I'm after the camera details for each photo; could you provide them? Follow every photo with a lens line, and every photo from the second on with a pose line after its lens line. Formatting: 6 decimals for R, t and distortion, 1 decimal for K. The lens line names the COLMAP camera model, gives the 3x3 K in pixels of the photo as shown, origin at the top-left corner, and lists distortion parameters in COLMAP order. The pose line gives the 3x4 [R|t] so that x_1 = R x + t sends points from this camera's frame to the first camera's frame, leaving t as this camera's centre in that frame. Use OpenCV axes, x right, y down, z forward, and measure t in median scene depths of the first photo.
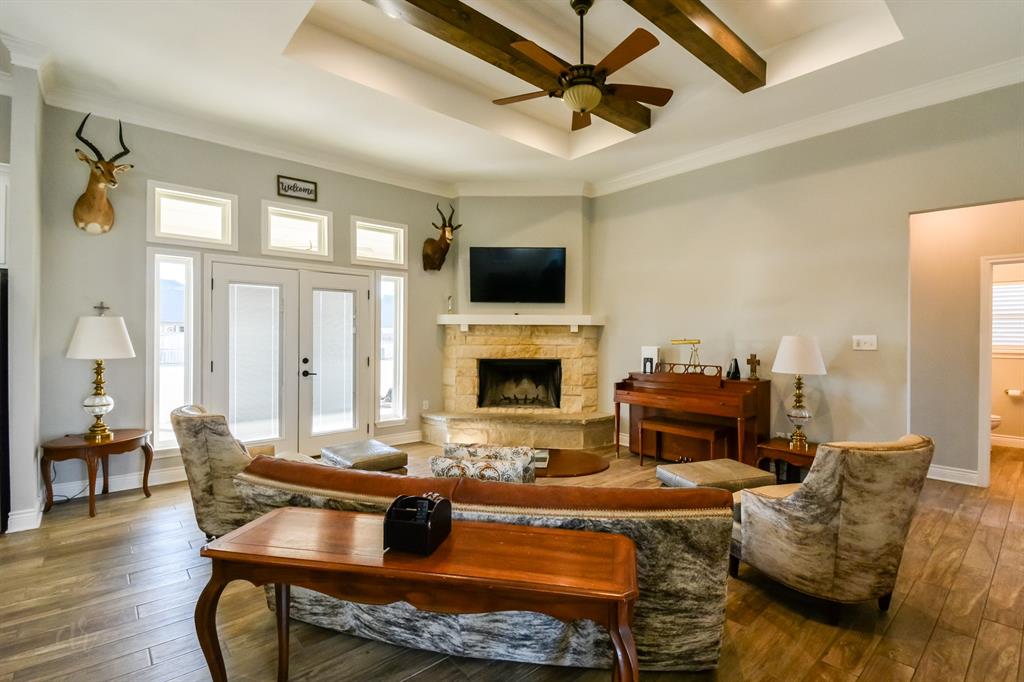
lens RADIAL K [[474.3, 0, 533.6], [0, 474.3, 339.7], [0, 0, 1]] dist [0.057612, -0.049008]
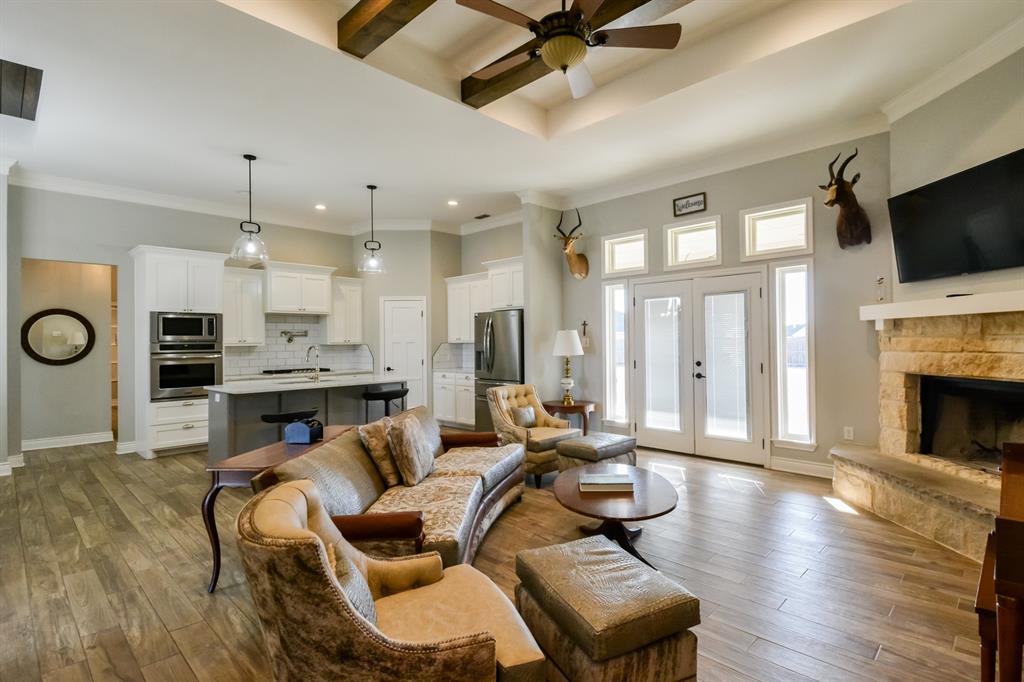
lens RADIAL K [[499.3, 0, 529.8], [0, 499.3, 340.5], [0, 0, 1]] dist [0.001010, -0.010911]
pose [[0.076746, -0.009100, -0.997009, 0.567058], [0.002153, 0.999958, -0.008961, 0.002184], [0.997048, -0.001459, 0.076762, 0.519359]]
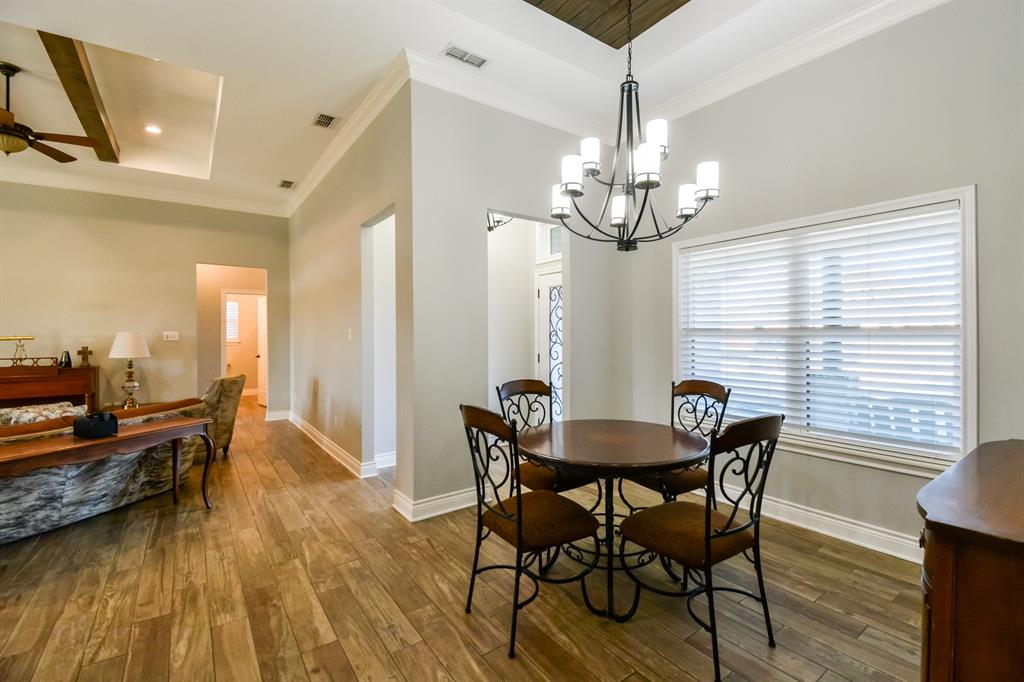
lens RADIAL K [[450.0, 0, 542.4], [0, 450.0, 331.3], [0, 0, 1]] dist [-0.000560, -0.013233]
pose [[0.077900, -0.003279, 0.996956, -0.551414], [0.013723, 0.999903, 0.002217, 0.002657], [-0.996867, 0.013508, 0.077937, -0.285646]]
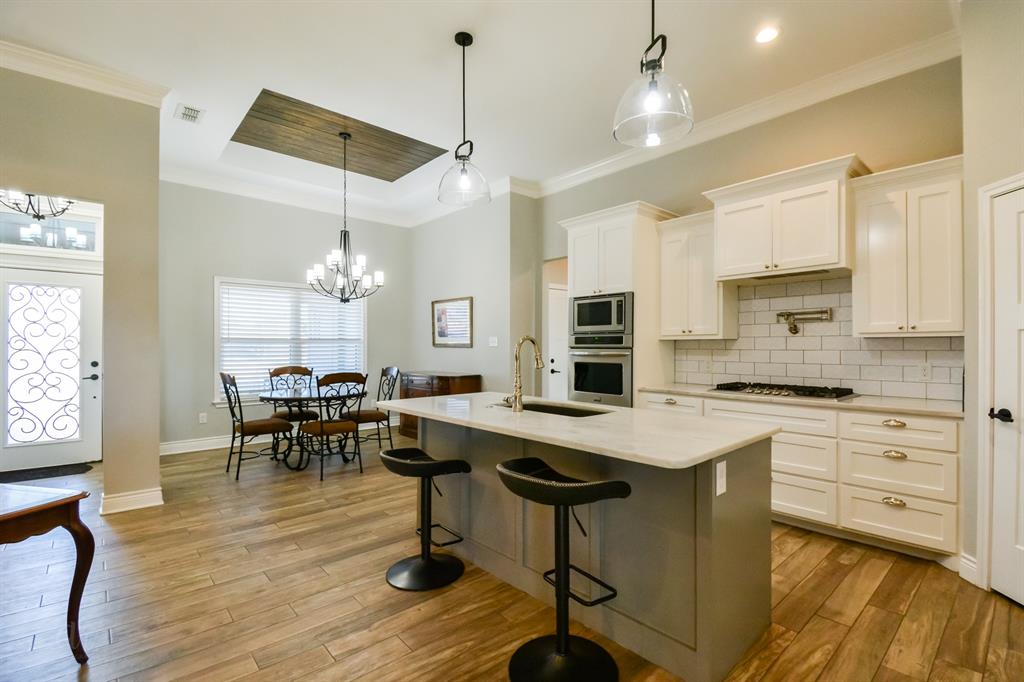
lens RADIAL K [[474.3, 0, 533.6], [0, 474.3, 339.7], [0, 0, 1]] dist [0.057612, -0.049008]
pose [[-0.999934, -0.006650, -0.009318, -0.516881], [-0.006616, 0.999971, -0.003686, 0.007746], [0.009343, -0.003625, -0.999950, 0.648491]]
